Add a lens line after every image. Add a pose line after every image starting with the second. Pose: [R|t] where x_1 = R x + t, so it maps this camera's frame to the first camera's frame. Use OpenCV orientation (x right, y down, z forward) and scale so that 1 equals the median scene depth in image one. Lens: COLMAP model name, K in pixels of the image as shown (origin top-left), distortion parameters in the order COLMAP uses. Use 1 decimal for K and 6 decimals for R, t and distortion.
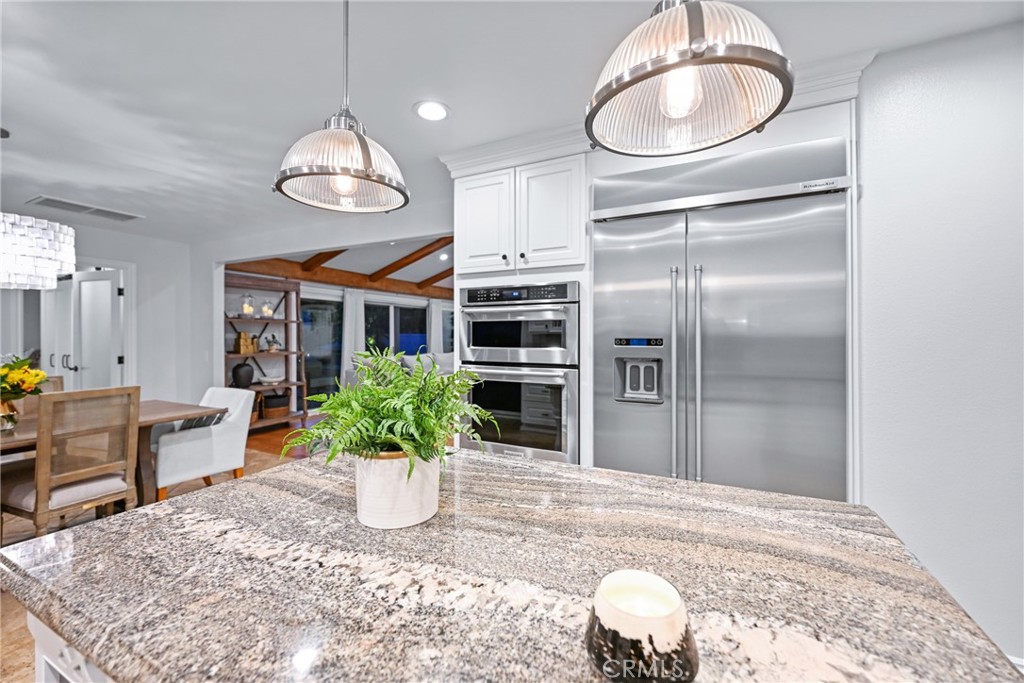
lens RADIAL K [[407.8, 0, 512.0], [0, 407.8, 341.5], [0, 0, 1]] dist [-0.002456, -0.000358]
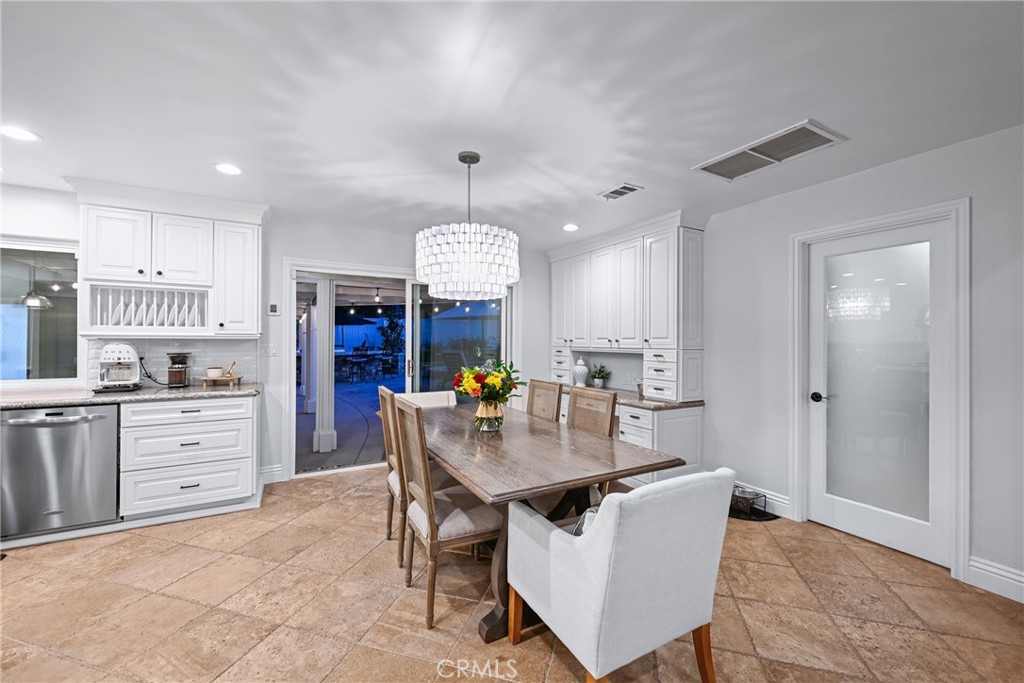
lens RADIAL K [[407.8, 0, 512.0], [0, 407.8, 341.5], [0, 0, 1]] dist [-0.002456, -0.000358]
pose [[-0.571669, -0.006793, -0.820456, -0.186485], [-0.019587, 0.999794, 0.005370, -0.012071], [0.820251, 0.019140, -0.571684, 0.731994]]
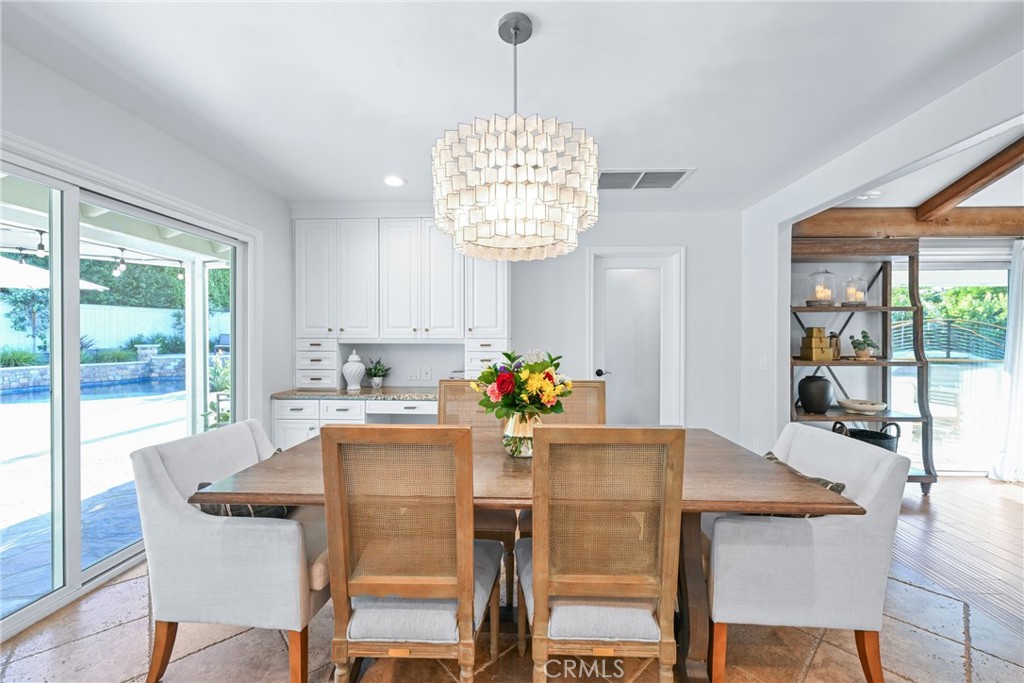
lens RADIAL K [[407.8, 0, 512.0], [0, 407.8, 341.5], [0, 0, 1]] dist [-0.002456, -0.000358]
pose [[0.407330, -0.002053, -0.913279, -0.270267], [-0.011816, 0.999902, -0.007517, 0.009846], [0.913205, 0.013854, 0.407265, 0.298256]]
